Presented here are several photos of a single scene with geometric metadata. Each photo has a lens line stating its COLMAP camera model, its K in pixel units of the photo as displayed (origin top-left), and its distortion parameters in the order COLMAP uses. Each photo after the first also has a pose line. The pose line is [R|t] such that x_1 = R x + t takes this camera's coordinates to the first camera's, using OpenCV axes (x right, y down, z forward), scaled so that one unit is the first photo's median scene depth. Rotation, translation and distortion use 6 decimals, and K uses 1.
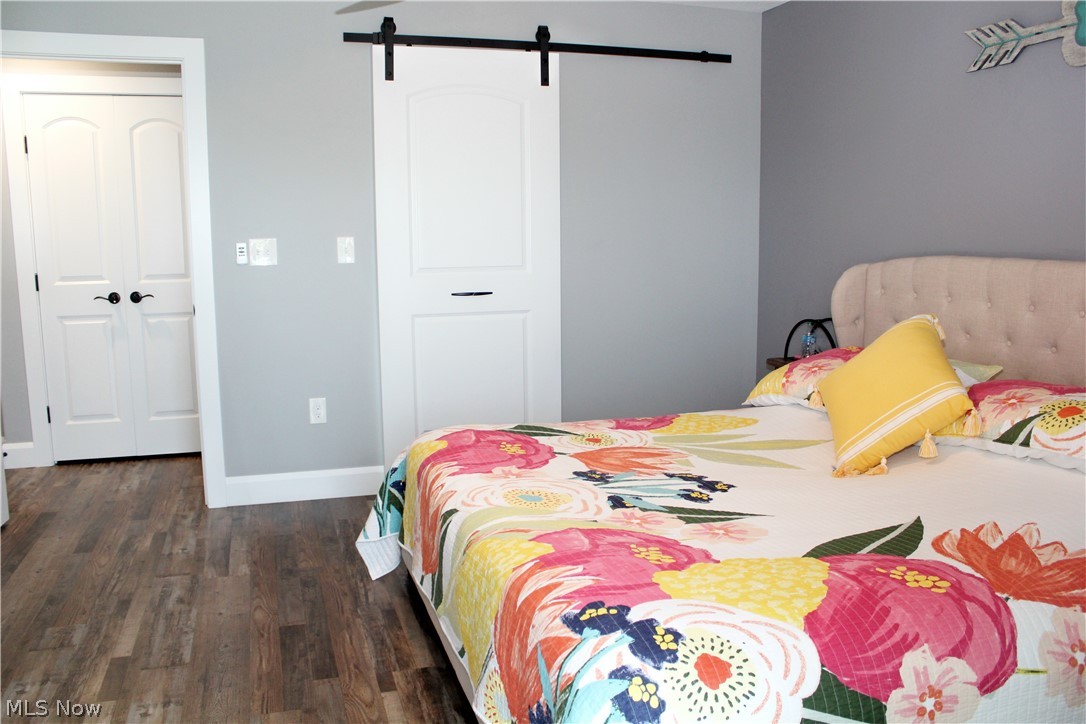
lens RADIAL K [[903.1, 0, 533.3], [0, 903.1, 363.2], [0, 0, 1]] dist [-0.163119, 0.138418]
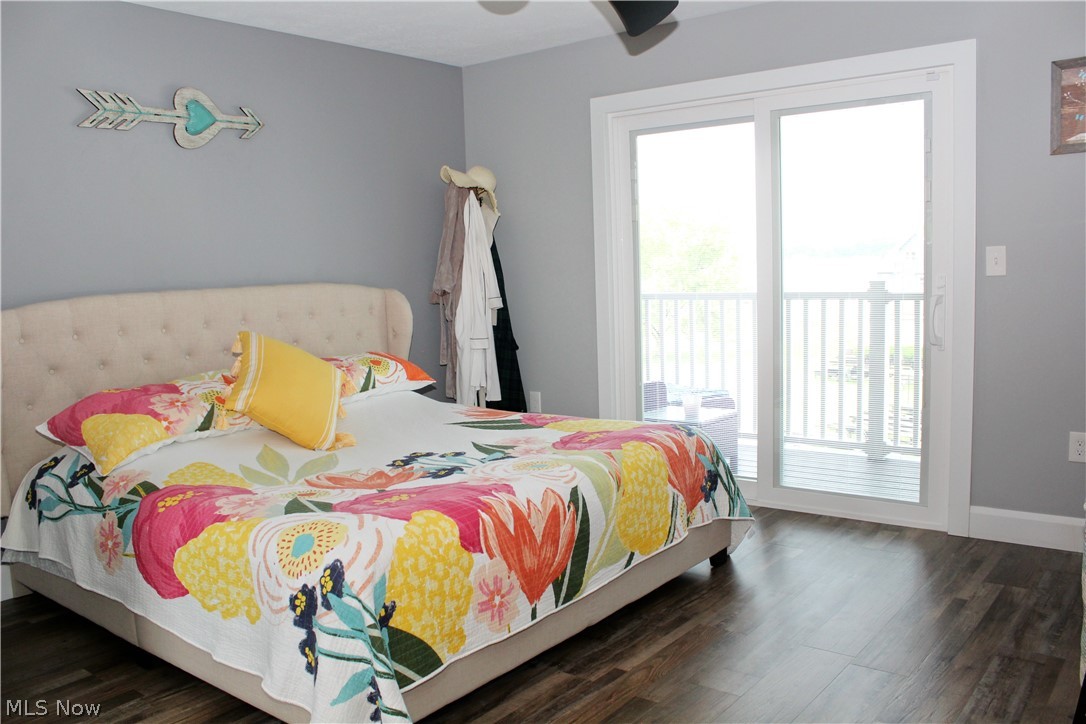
lens RADIAL K [[903.1, 0, 533.3], [0, 903.1, 363.2], [0, 0, 1]] dist [-0.163119, 0.138418]
pose [[-0.556092, -0.069507, 0.828209, -0.826749], [0.160337, 0.968806, 0.188963, -0.183253], [-0.815508, 0.237874, -0.527601, 1.326887]]
